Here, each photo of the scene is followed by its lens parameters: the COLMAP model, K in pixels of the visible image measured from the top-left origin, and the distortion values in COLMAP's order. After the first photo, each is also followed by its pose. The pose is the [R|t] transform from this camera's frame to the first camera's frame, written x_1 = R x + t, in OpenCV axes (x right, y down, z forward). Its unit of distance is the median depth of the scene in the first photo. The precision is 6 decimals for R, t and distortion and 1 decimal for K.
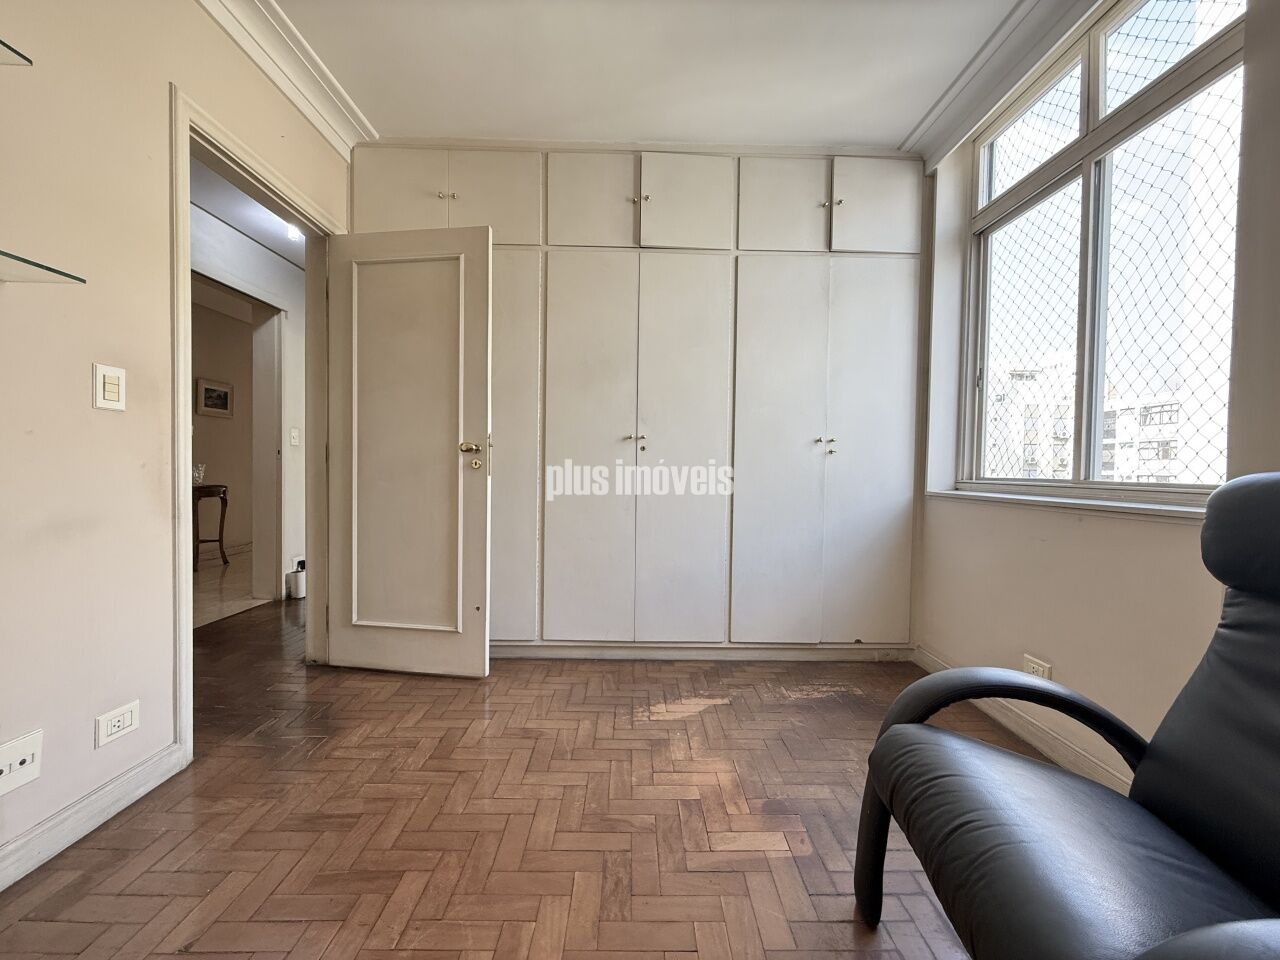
lens RADIAL K [[511.4, 0, 644.3], [0, 511.4, 482.9], [0, 0, 1]] dist [0.000679, -0.000121]
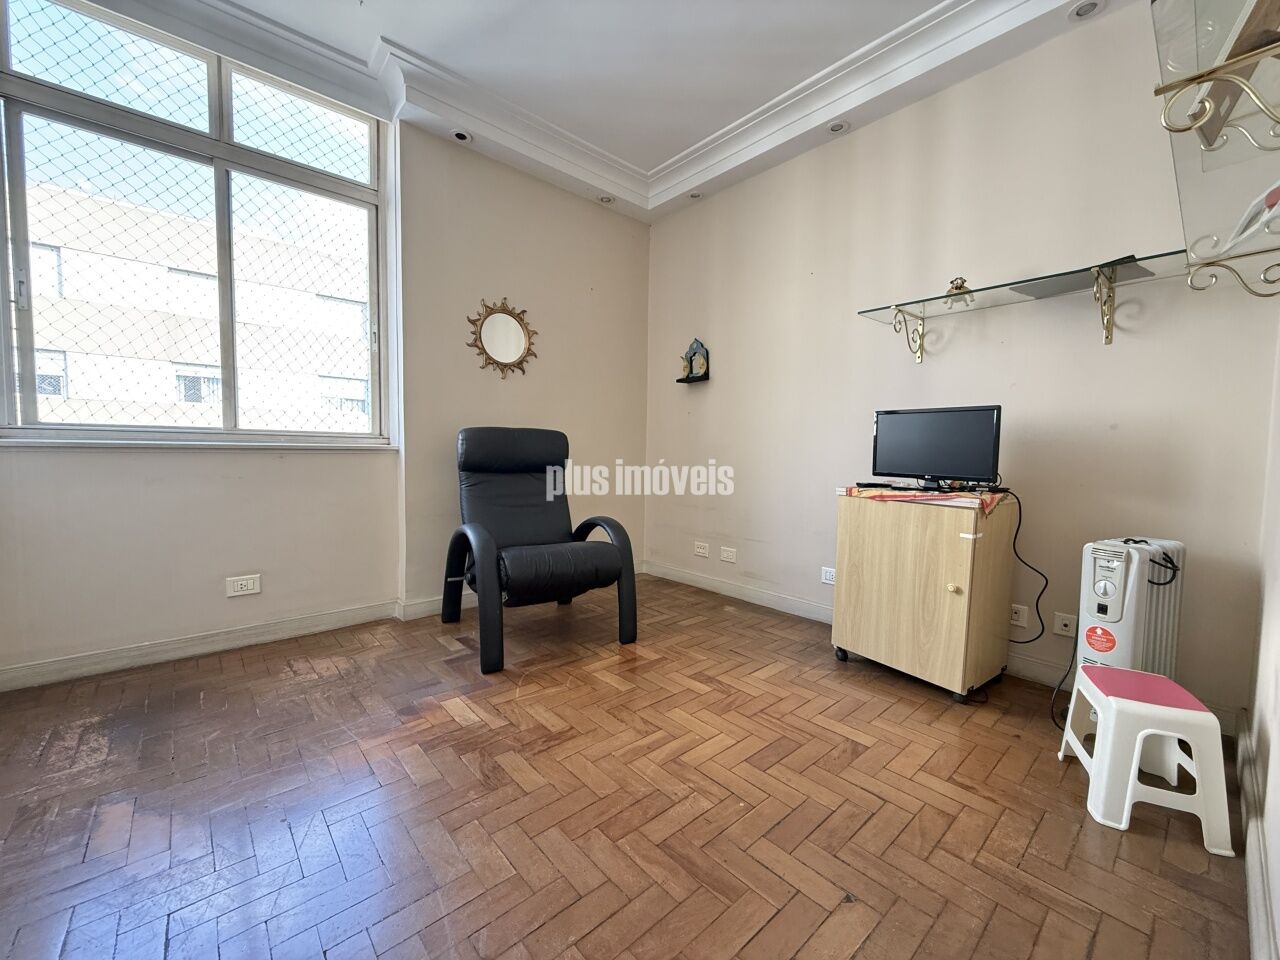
lens RADIAL K [[511.4, 0, 640.7], [0, 511.4, 476.0], [0, 0, 1]] dist [0.000679, -0.000121]
pose [[-0.650498, -0.057978, 0.757292, -0.745071], [-0.004822, 0.997377, 0.072217, 0.016727], [-0.759493, 0.043325, -0.649072, 1.070340]]
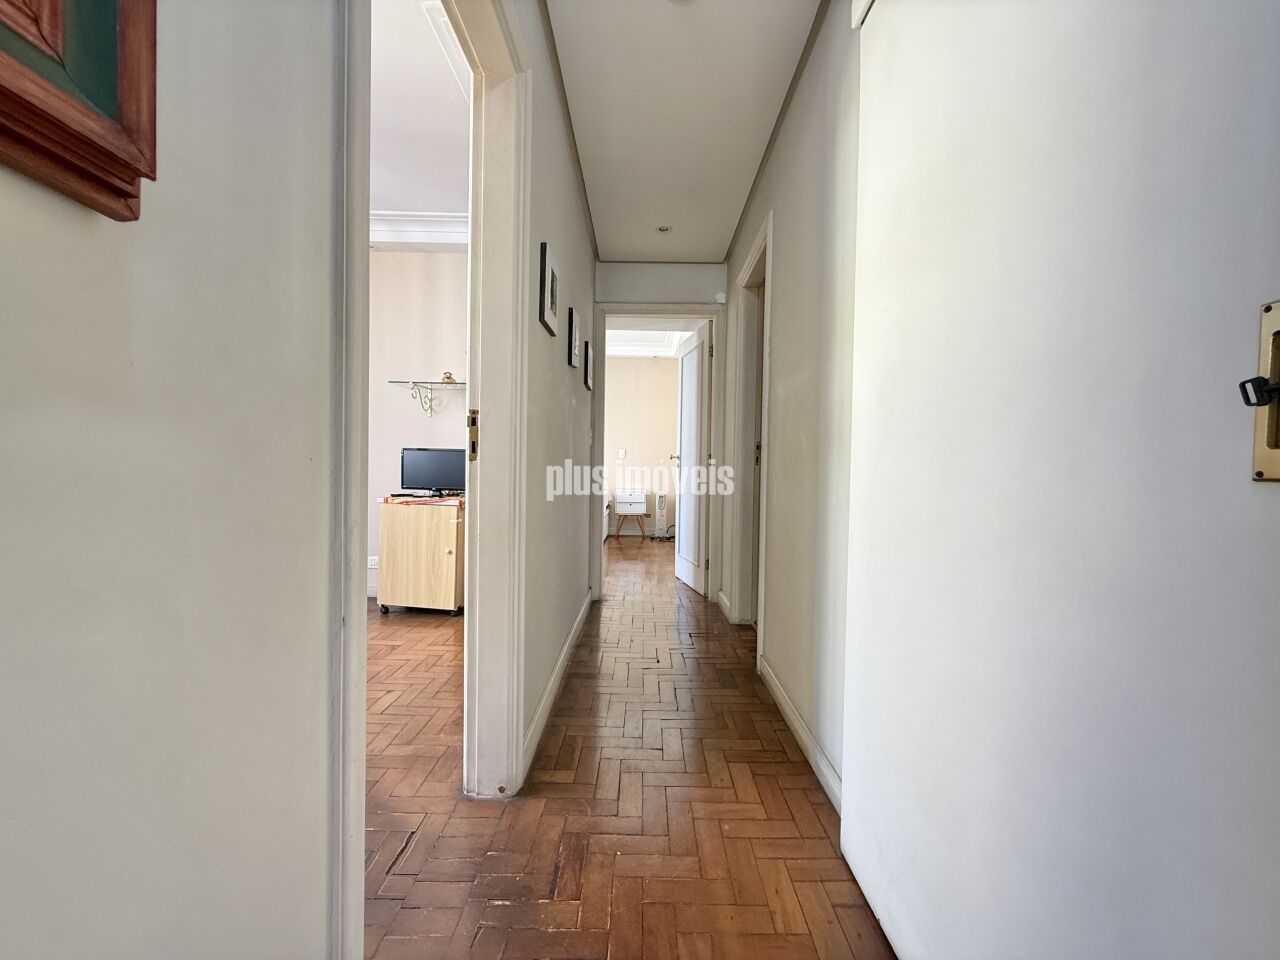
lens RADIAL K [[511.4, 0, 635.6], [0, 511.4, 481.5], [0, 0, 1]] dist [0.000679, -0.000121]
pose [[-0.999244, -0.027899, 0.027070, -1.084403], [-0.026700, 0.998688, 0.043704, -0.030795], [-0.028253, 0.042948, -0.998678, 1.698988]]
